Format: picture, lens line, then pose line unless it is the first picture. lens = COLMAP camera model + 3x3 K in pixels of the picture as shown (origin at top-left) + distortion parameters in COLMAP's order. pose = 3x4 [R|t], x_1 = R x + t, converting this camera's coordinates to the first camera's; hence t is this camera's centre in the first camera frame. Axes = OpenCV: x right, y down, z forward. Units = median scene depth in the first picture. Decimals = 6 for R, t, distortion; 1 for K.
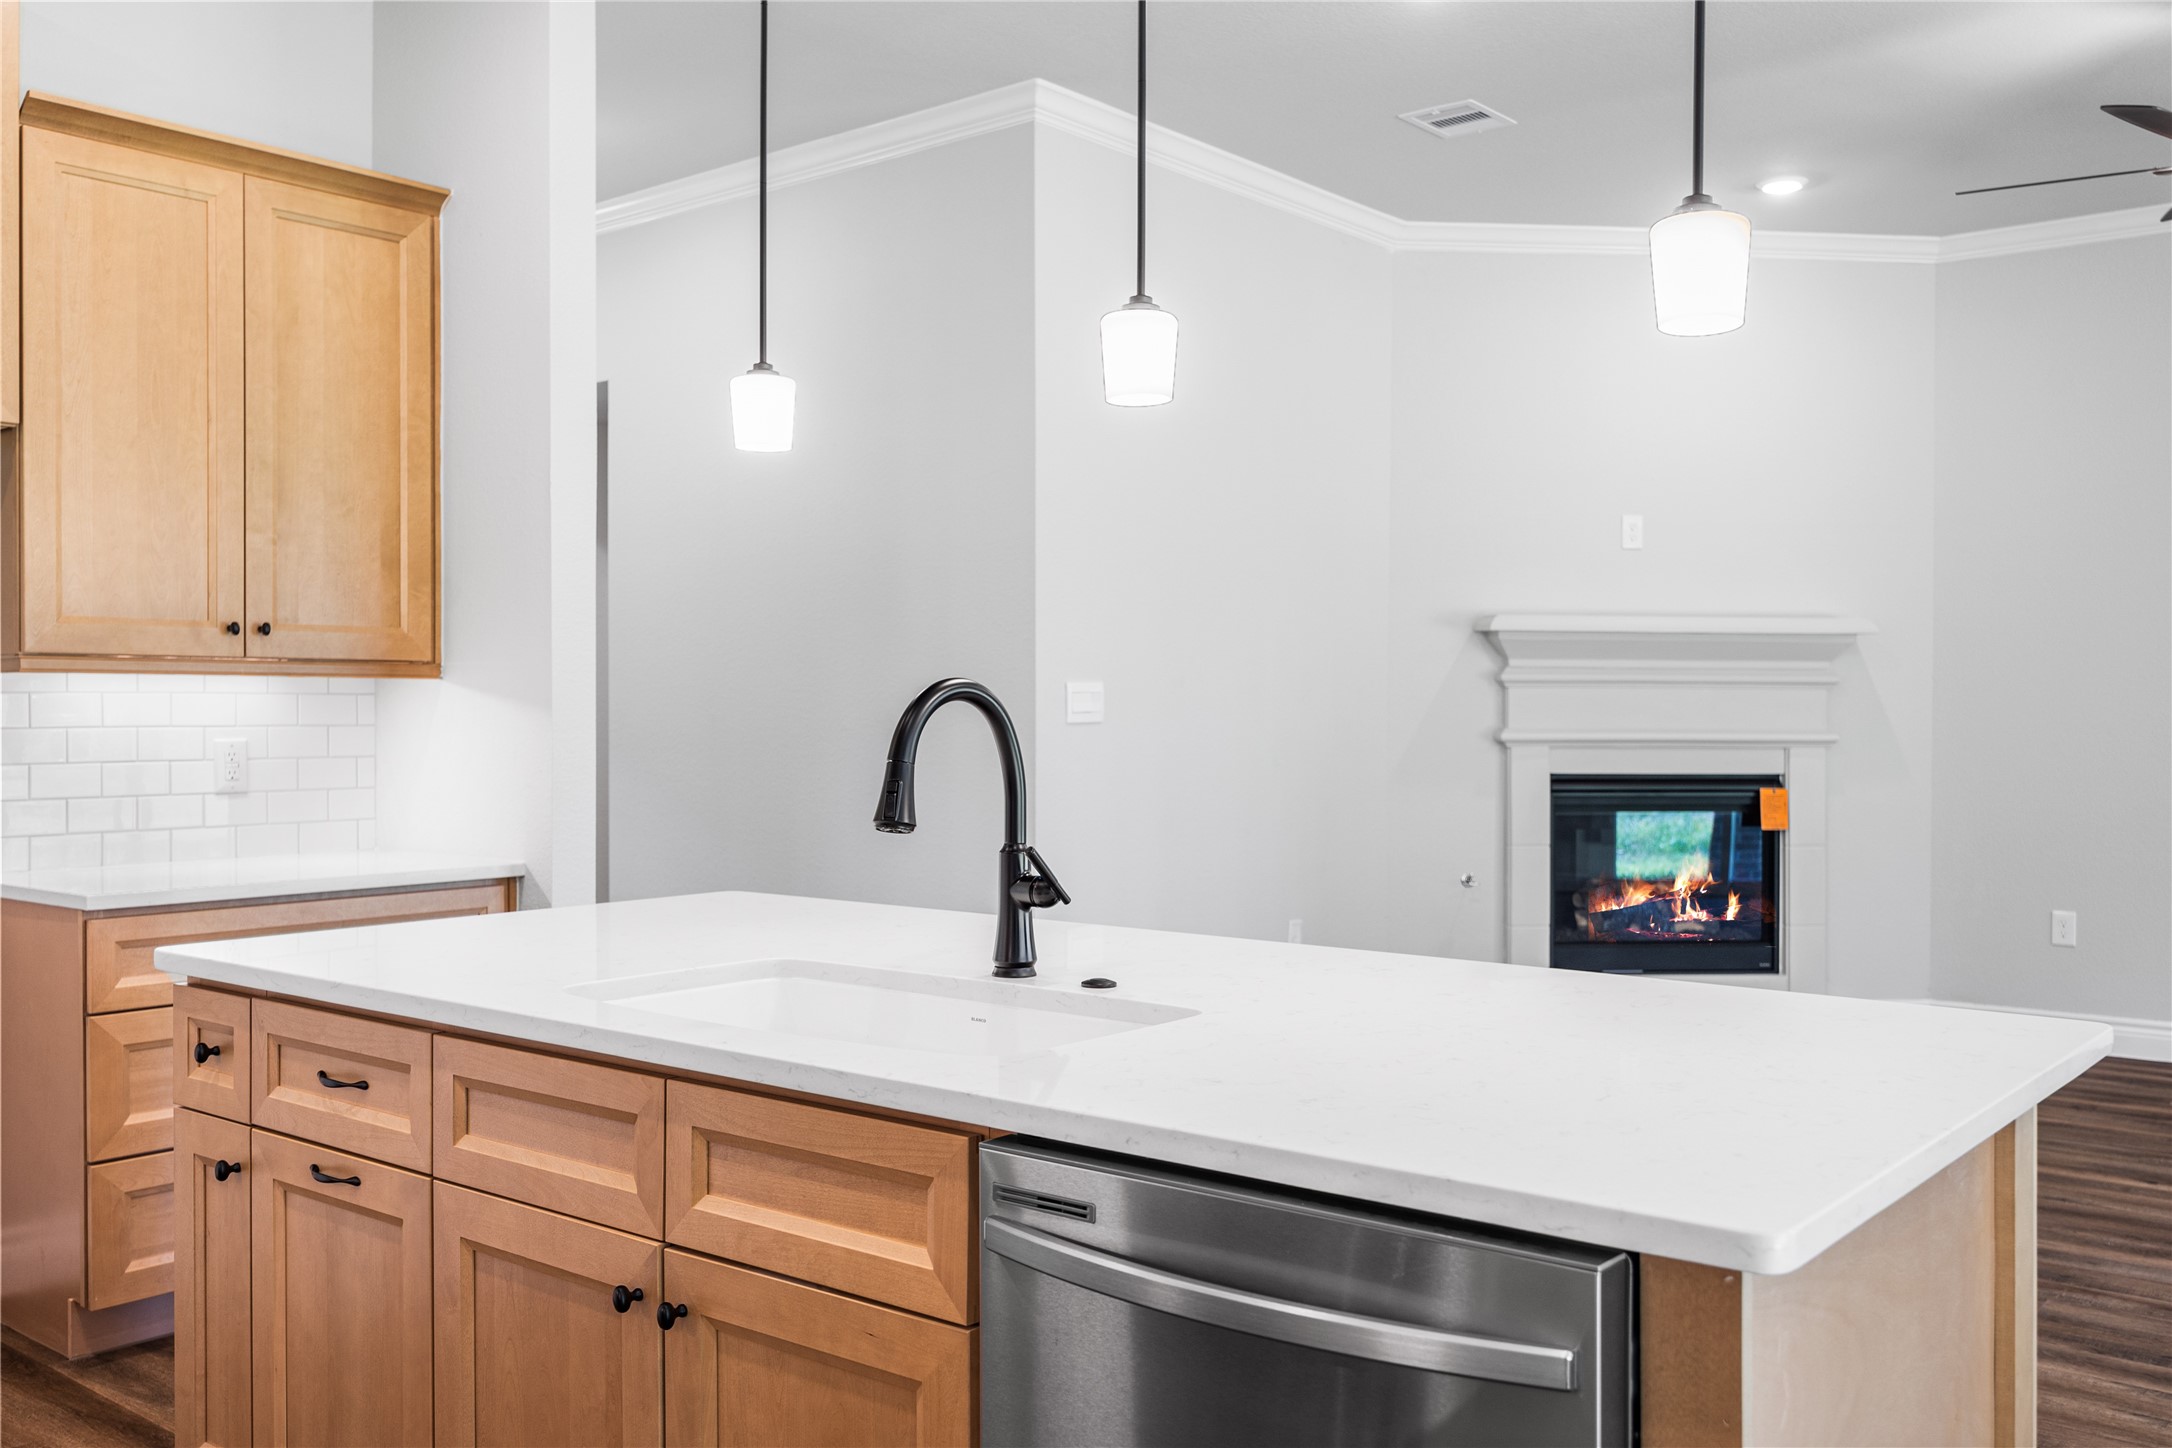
lens RADIAL K [[1897.6, 0, 1092.8], [0, 1897.6, 715.0], [0, 0, 1]] dist [0.000955, 0.003407]
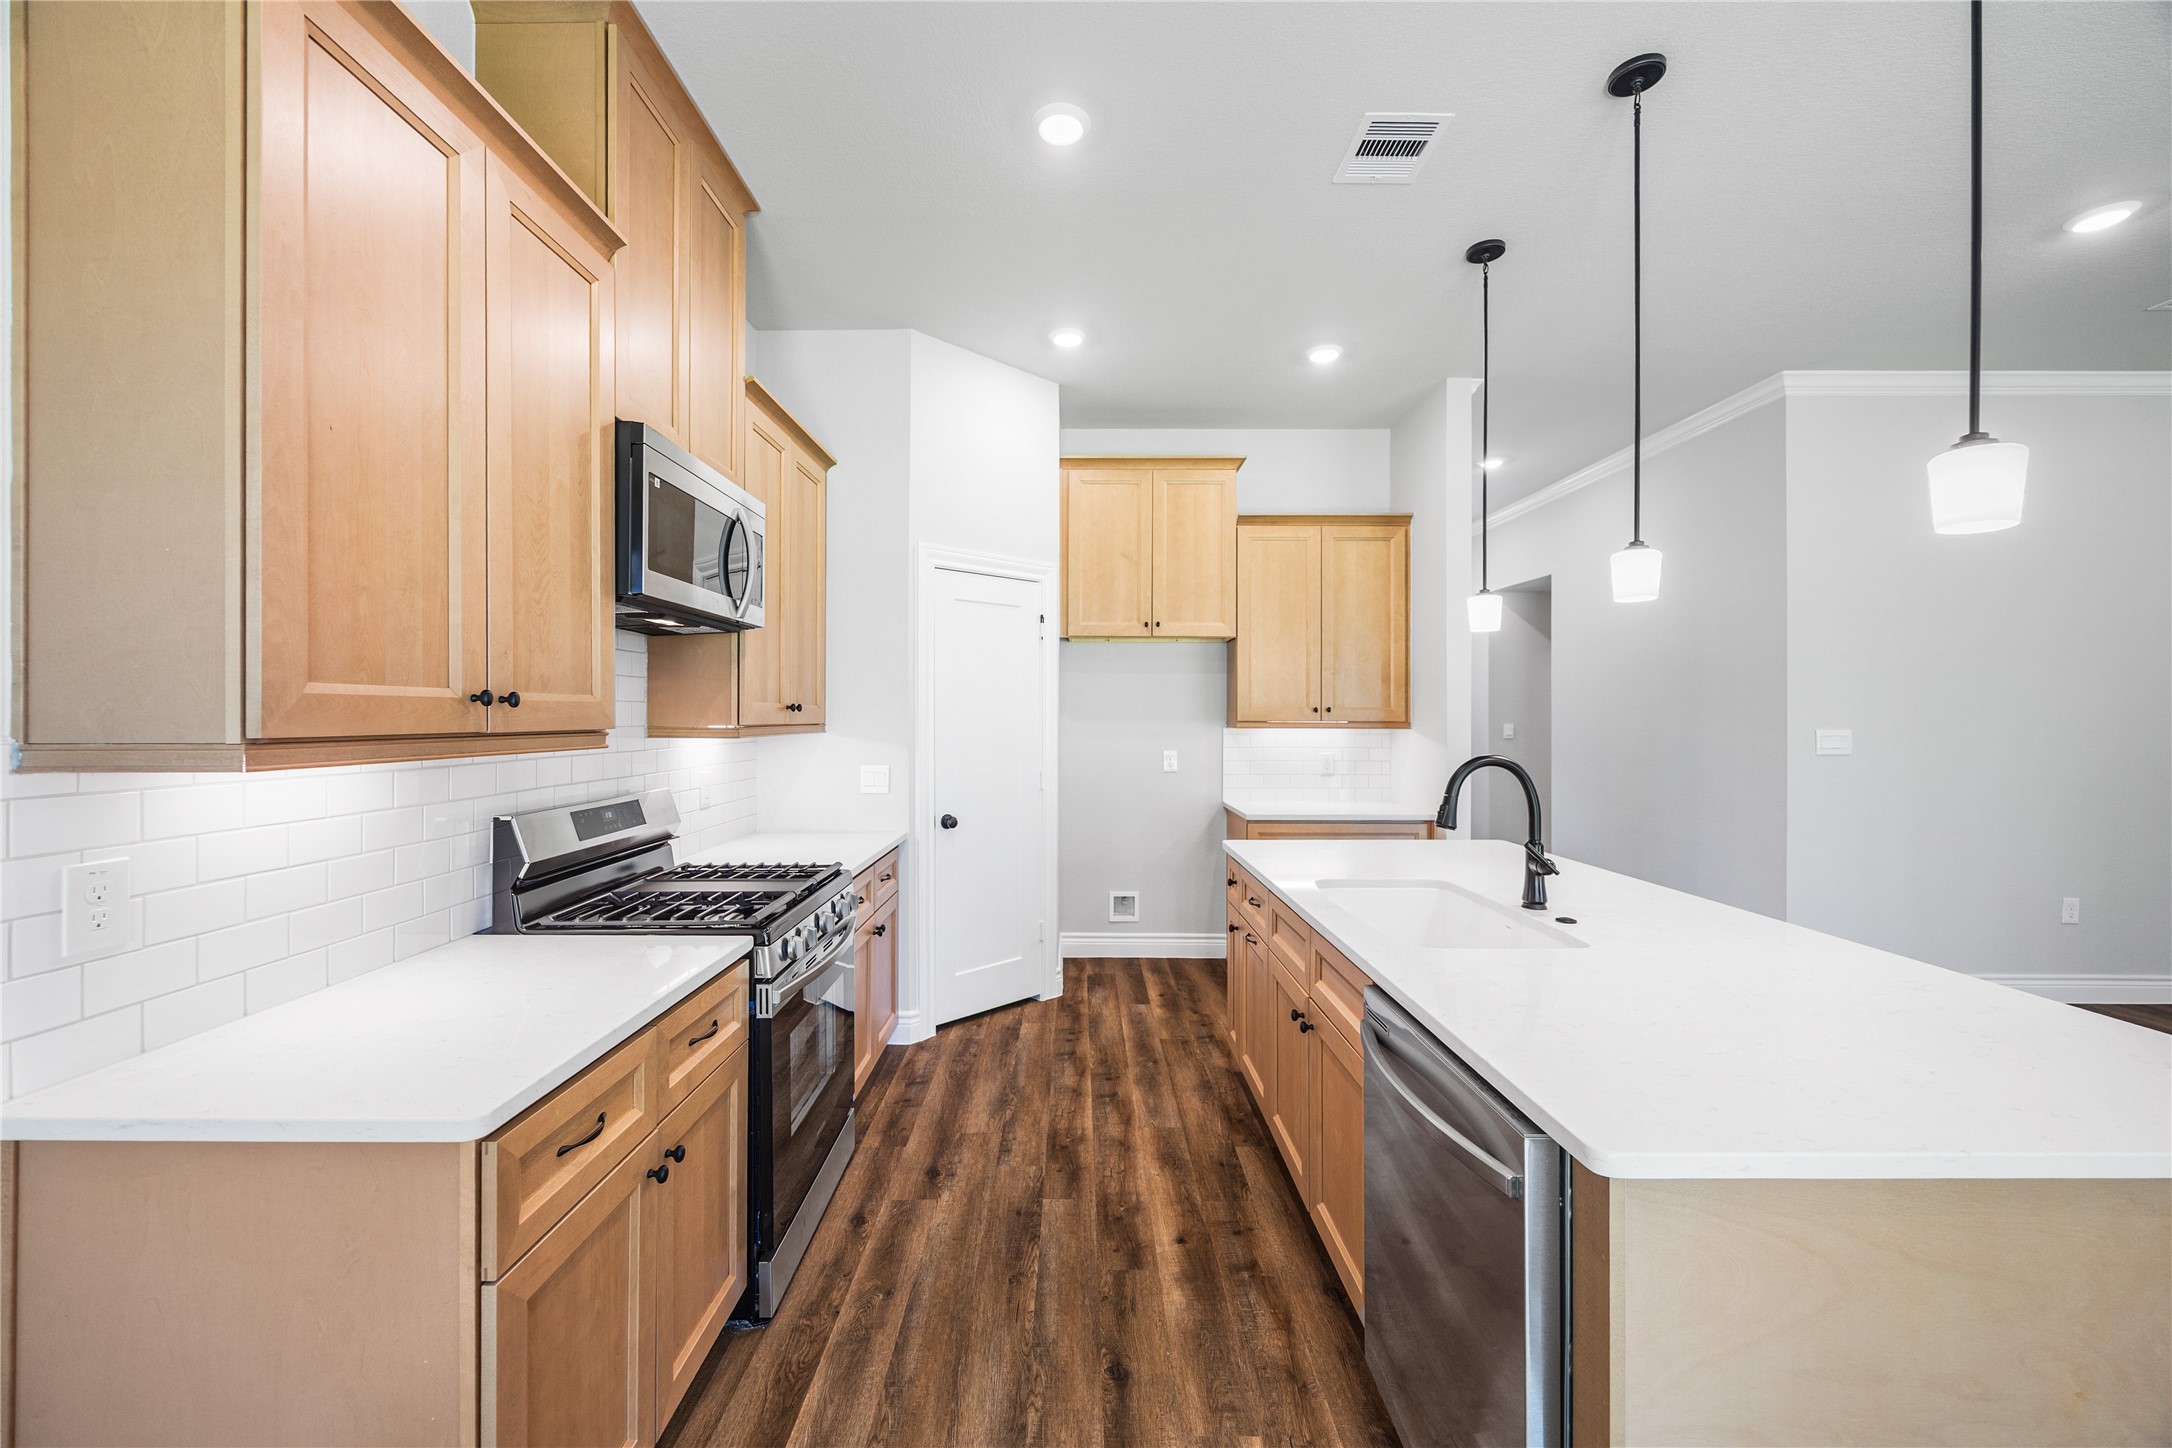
lens RADIAL K [[834.3, 0, 1049.8], [0, 834.3, 716.5], [0, 0, 1]] dist [-0.002456, -0.000023]
pose [[0.627153, -0.001453, -0.778894, 0.133221], [-0.004893, 0.999971, -0.005805, -0.021761], [0.778880, 0.007452, 0.627128, 0.034048]]
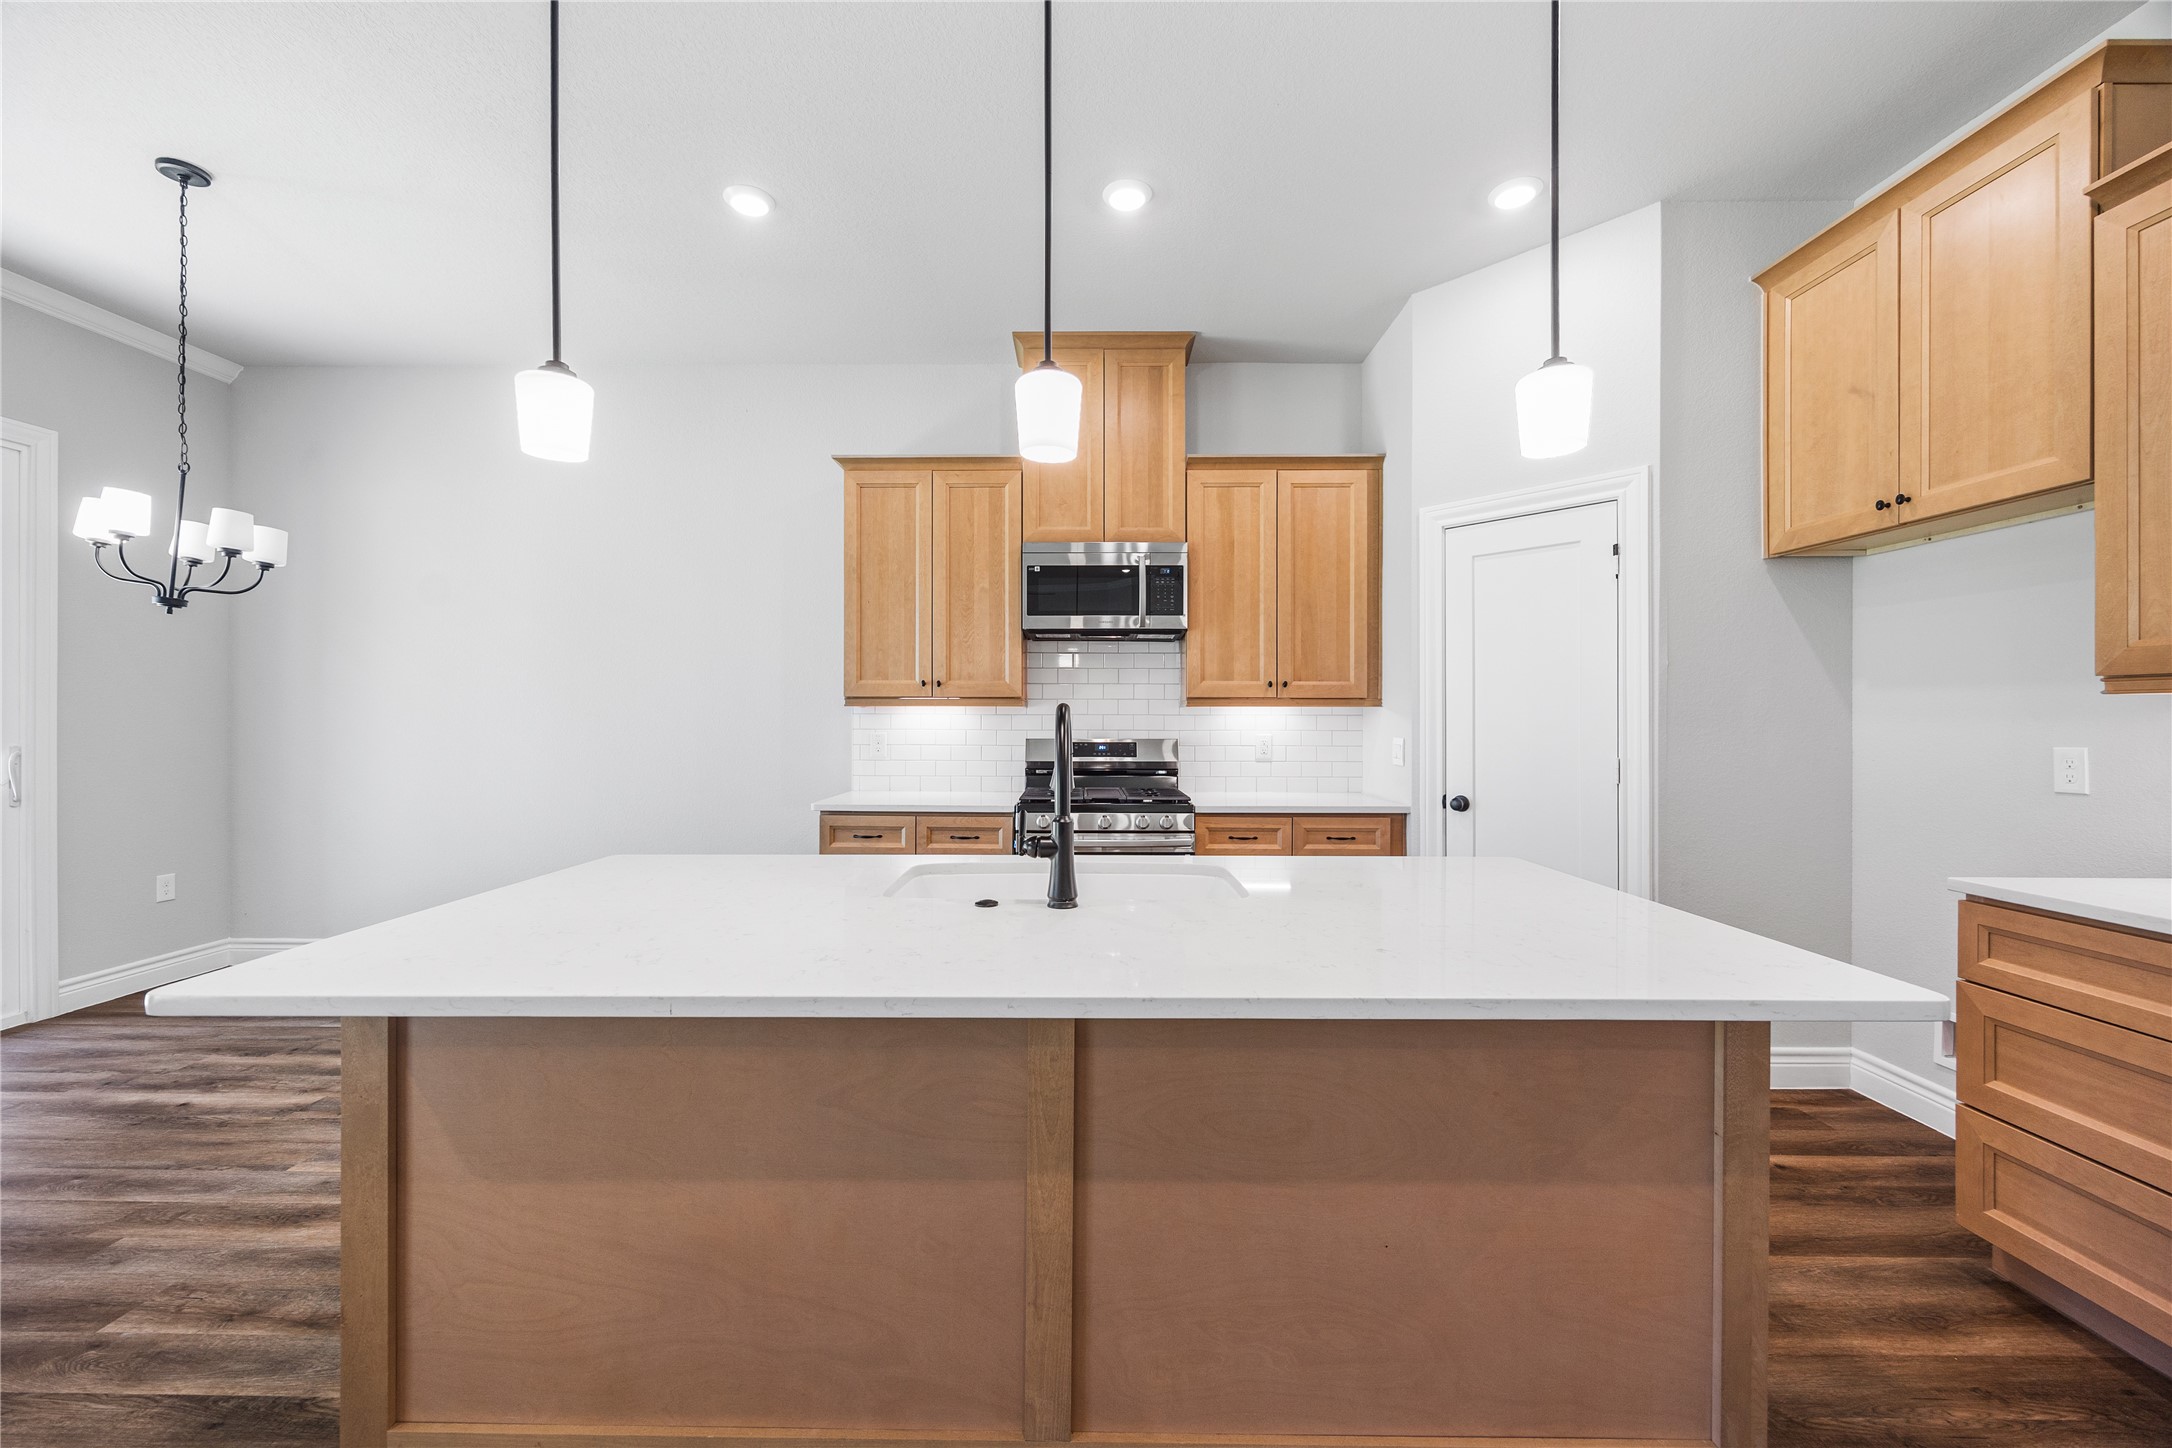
lens RADIAL K [[834.3, 0, 1072.5], [0, 834.3, 723.4], [0, 0, 1]] dist [-0.002456, -0.000023]
pose [[-0.776426, 0.000718, -0.630208, 0.161054], [-0.009091, 0.999883, 0.012339, -0.003980], [0.630143, 0.015310, -0.776328, 0.693352]]
